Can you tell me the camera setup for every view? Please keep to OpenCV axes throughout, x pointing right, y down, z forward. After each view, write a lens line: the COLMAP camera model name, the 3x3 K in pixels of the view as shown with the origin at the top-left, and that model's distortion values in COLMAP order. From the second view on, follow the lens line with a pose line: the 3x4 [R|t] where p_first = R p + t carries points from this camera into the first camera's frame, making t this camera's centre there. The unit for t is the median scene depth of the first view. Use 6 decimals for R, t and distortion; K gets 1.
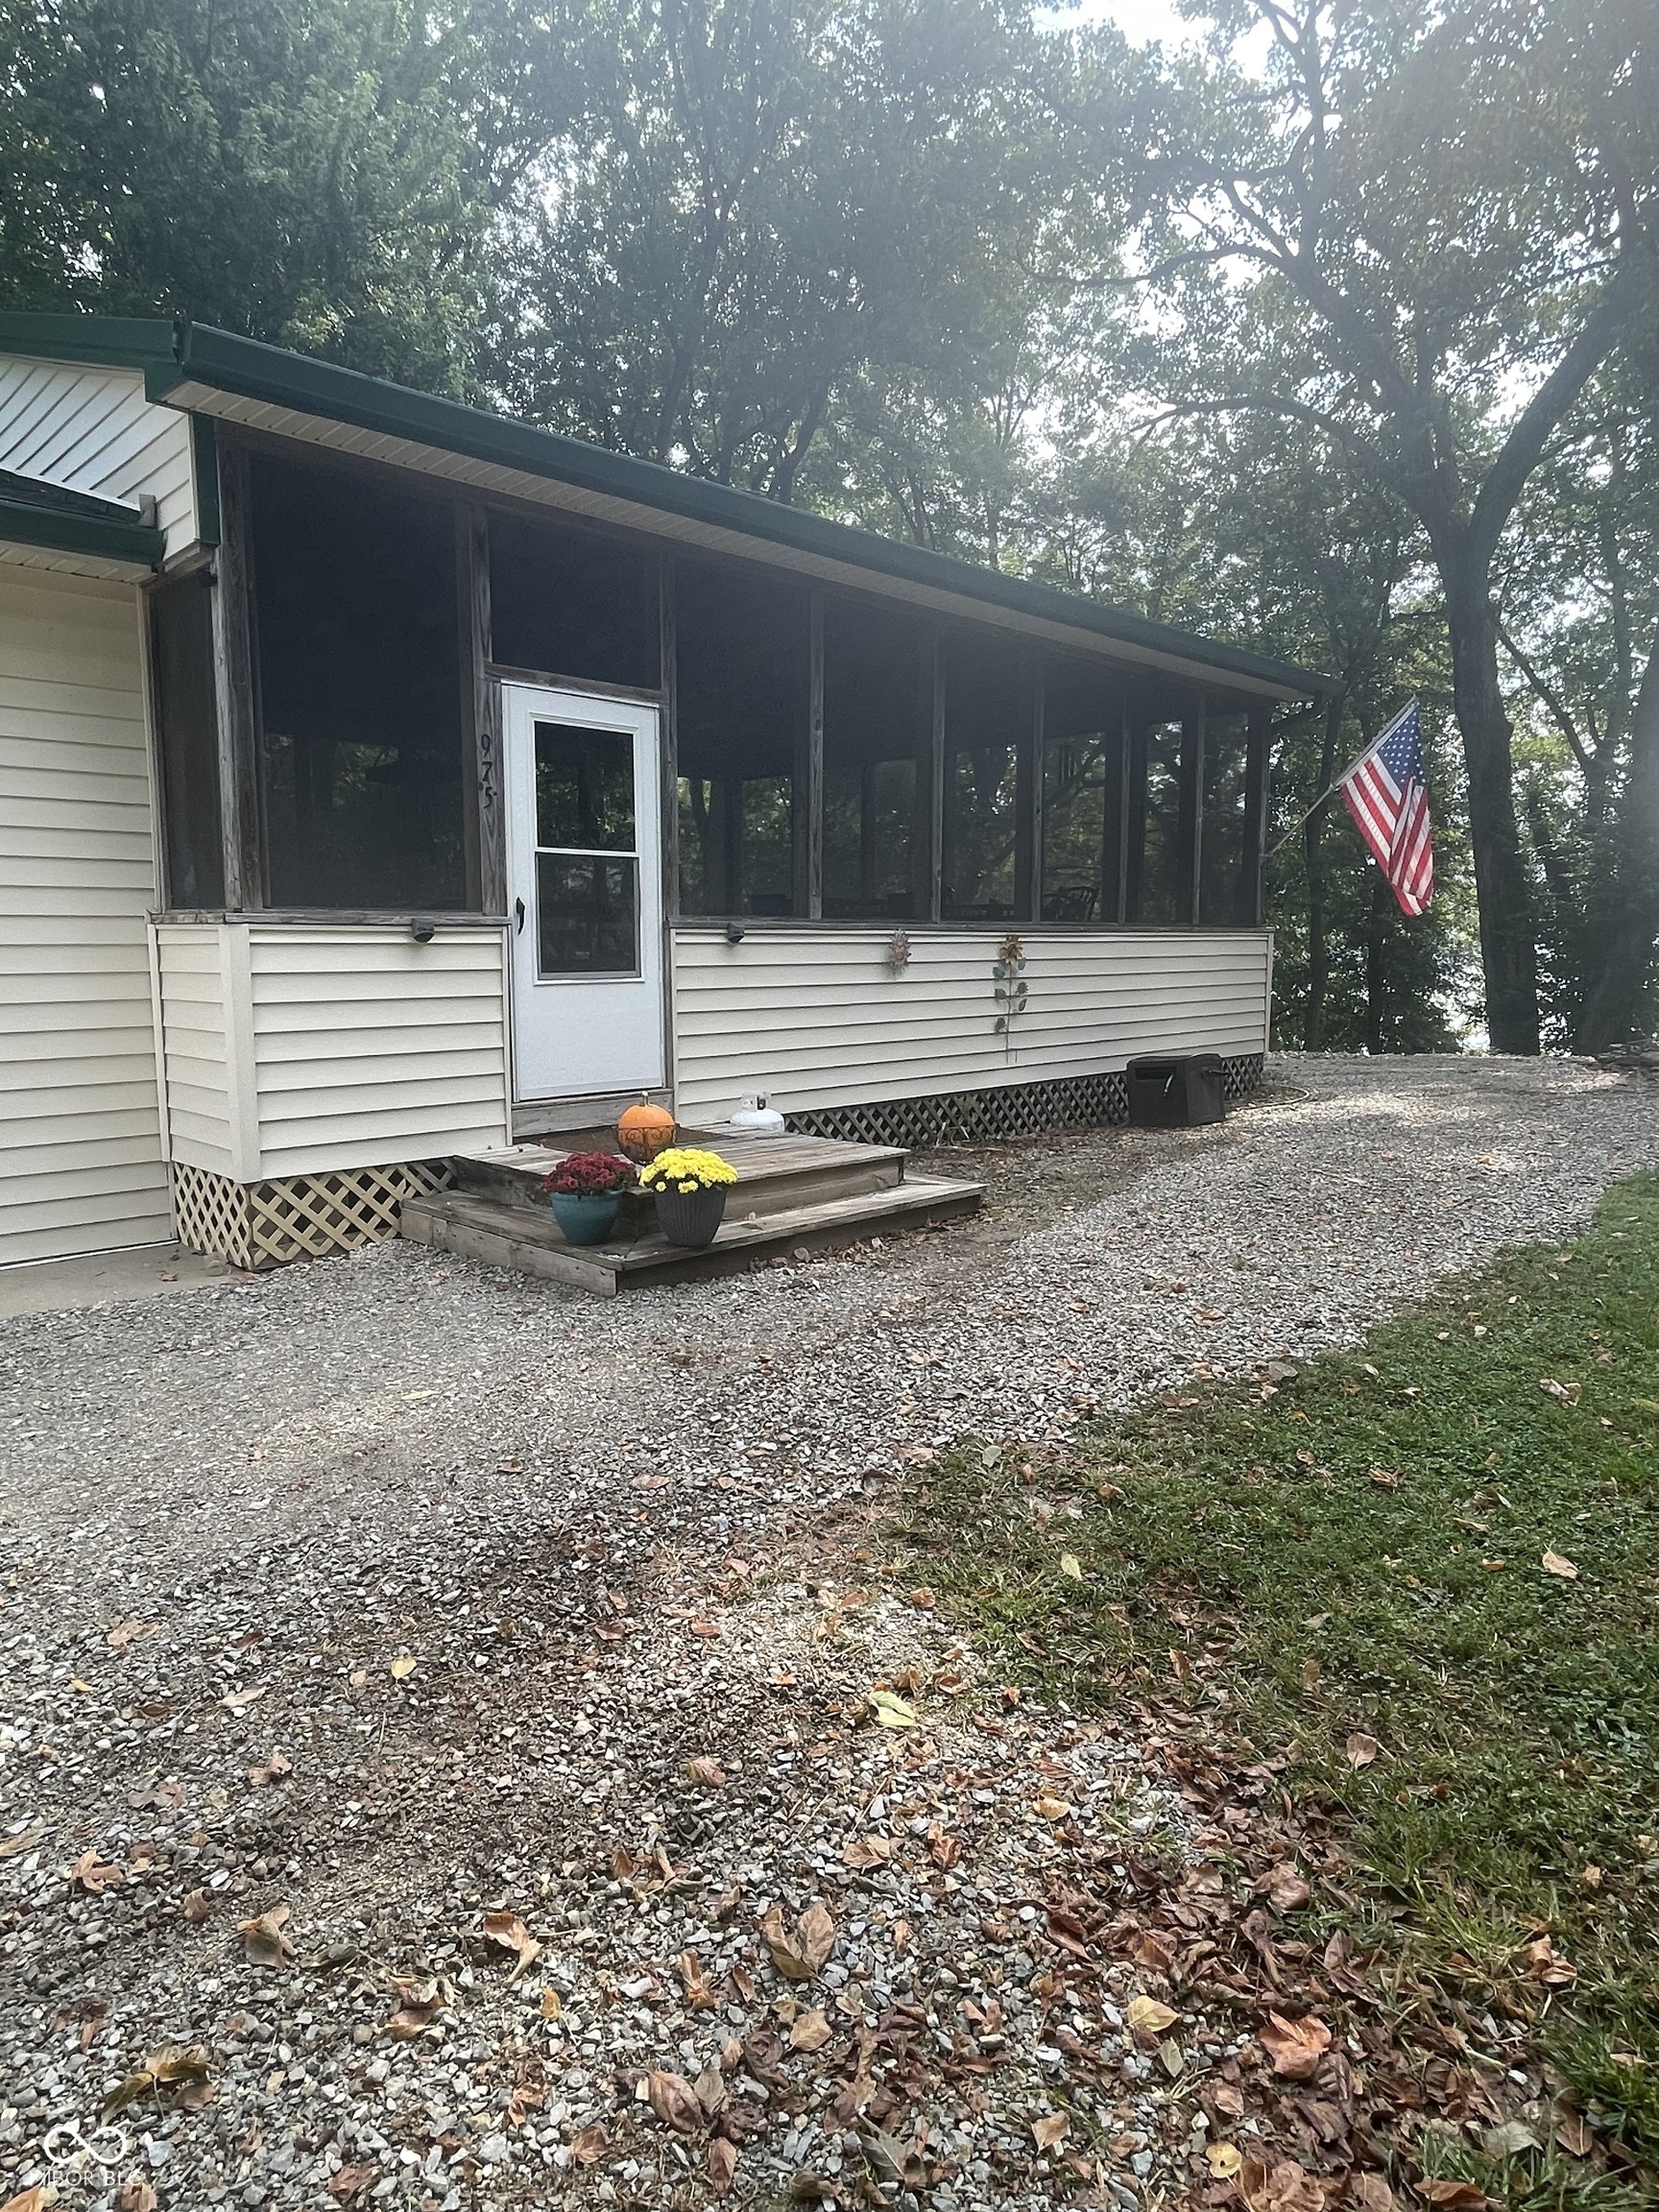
lens RADIAL K [[1307.9, 0, 829.5], [0, 1307.9, 1106.0], [0, 0, 1]] dist [0.002534, 0.000760]
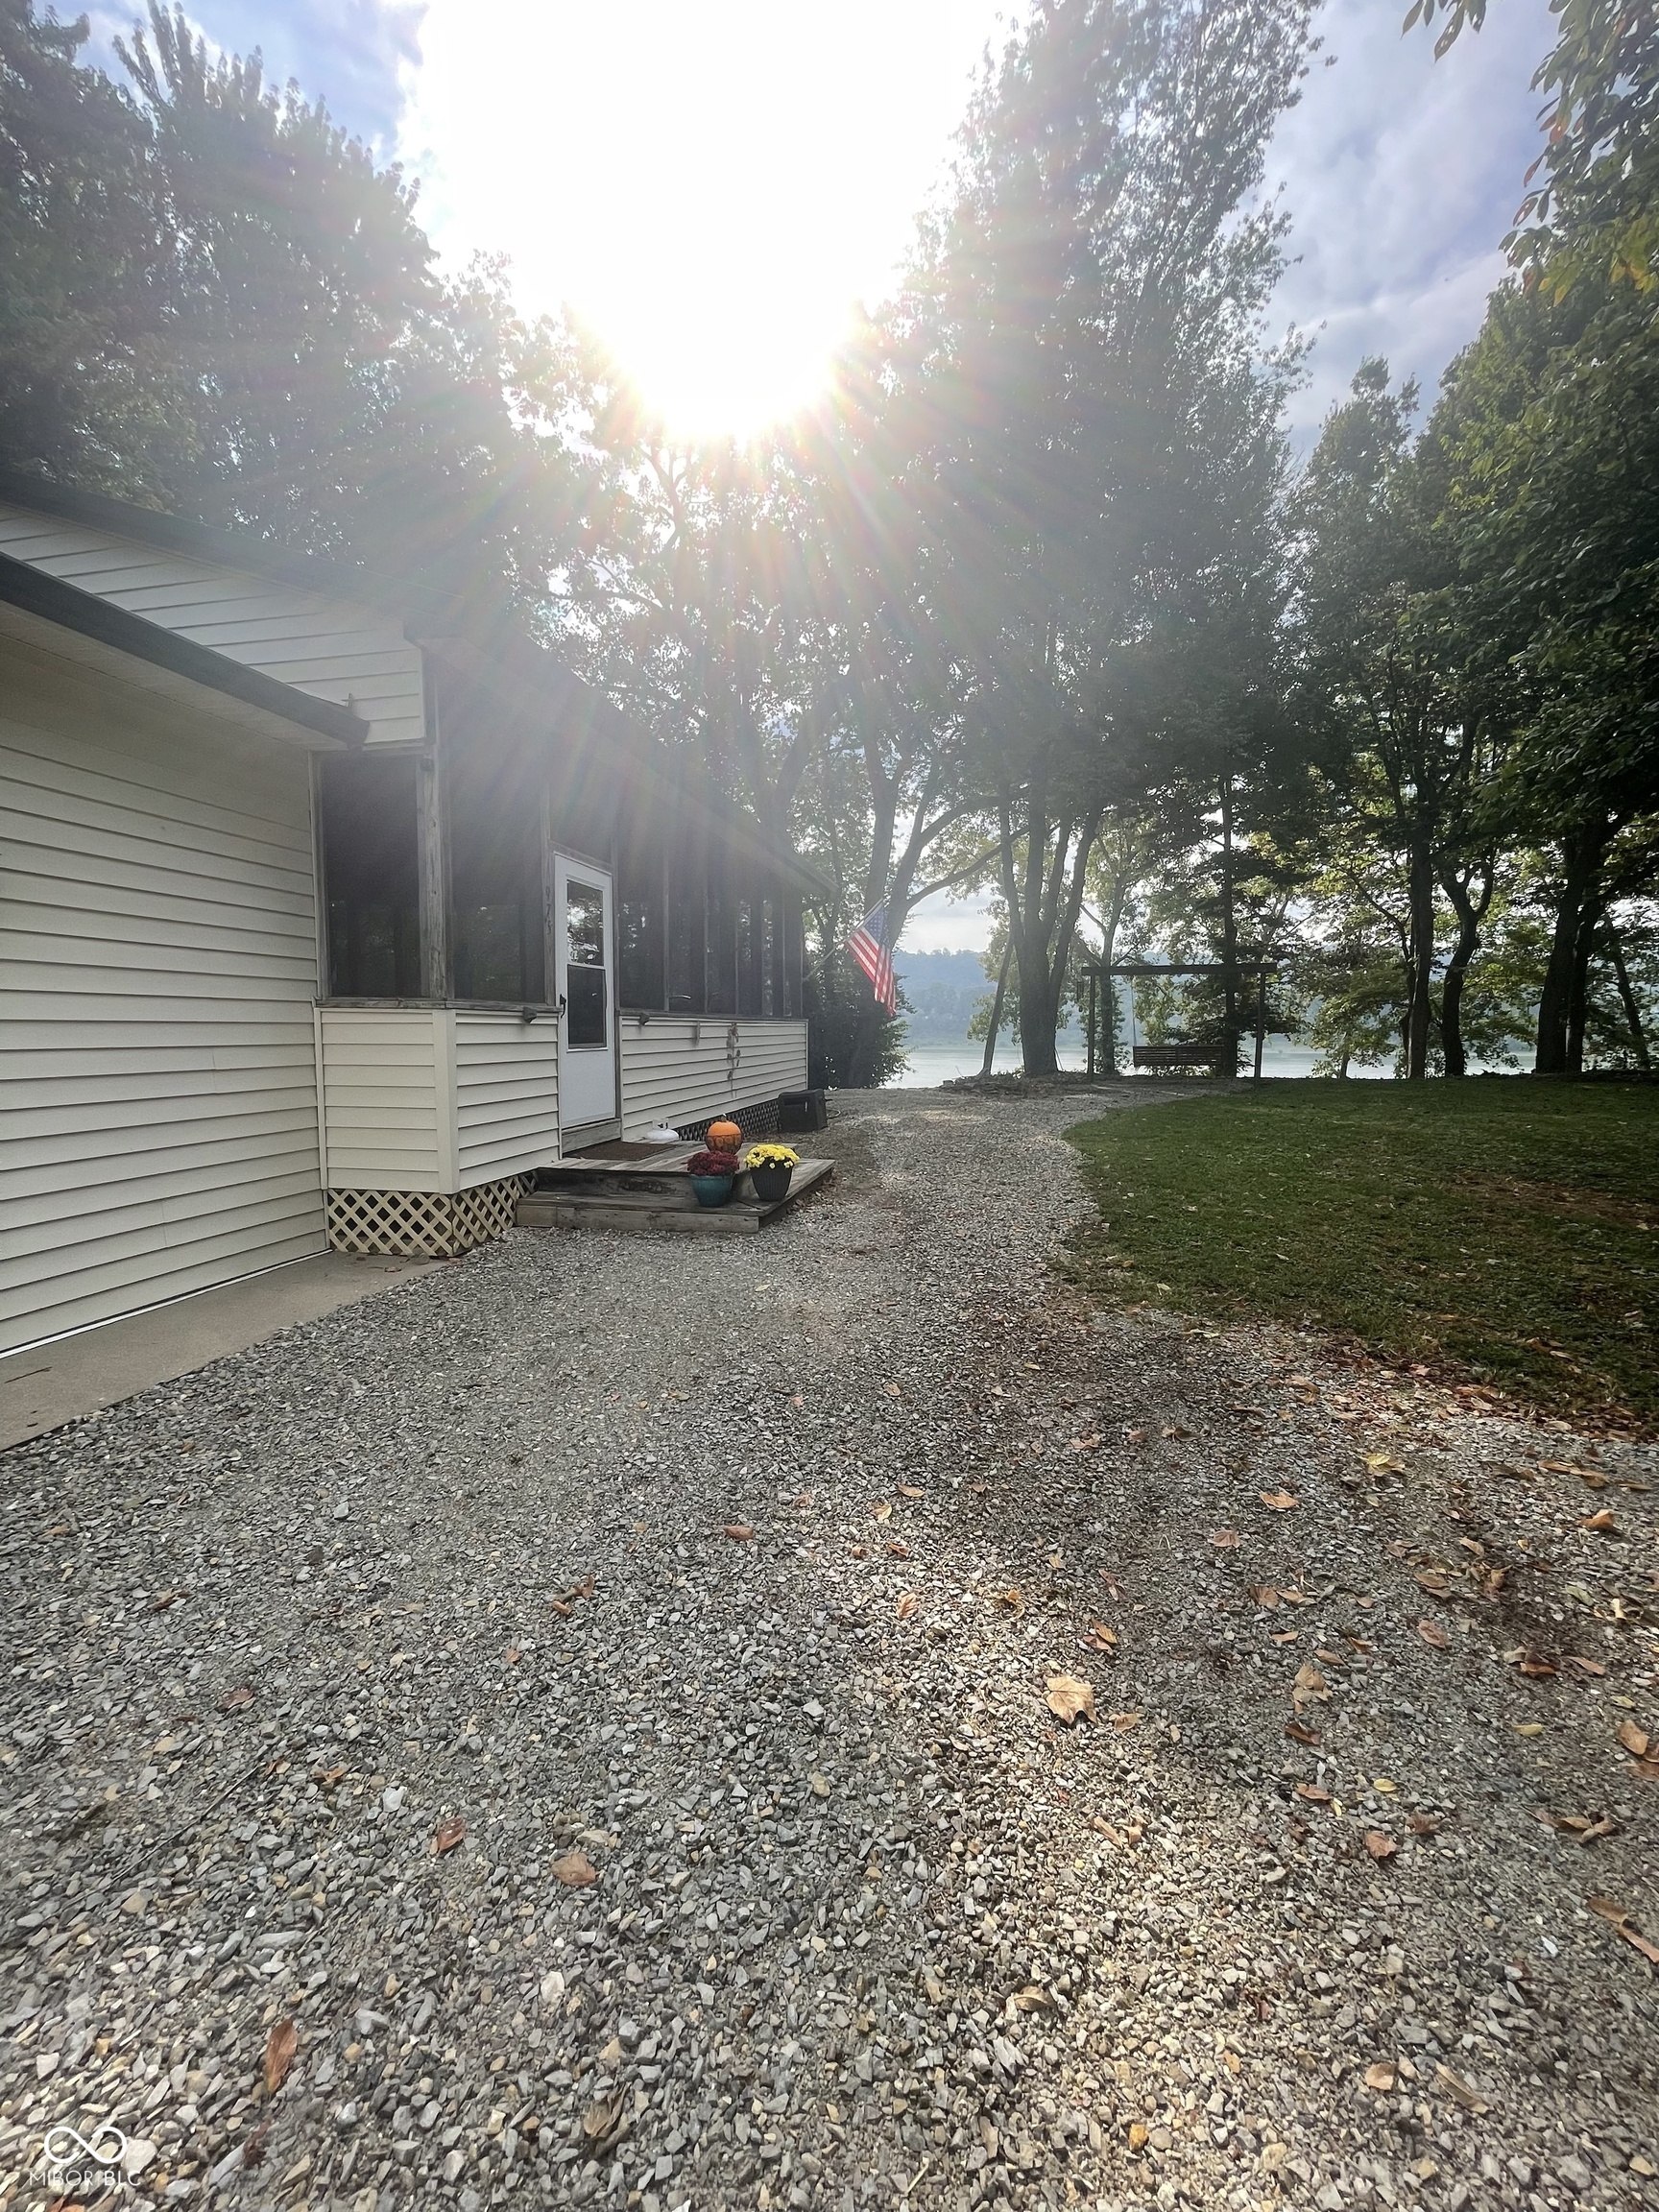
lens RADIAL K [[884.2, 0, 815.9], [0, 884.2, 1102.2], [0, 0, 1]] dist [0.001002, -0.000094]
pose [[0.837993, -0.039962, 0.544216, -0.570382], [0.061671, 0.997861, -0.021690, 0.005694], [-0.542185, 0.051738, 0.838665, -0.009581]]
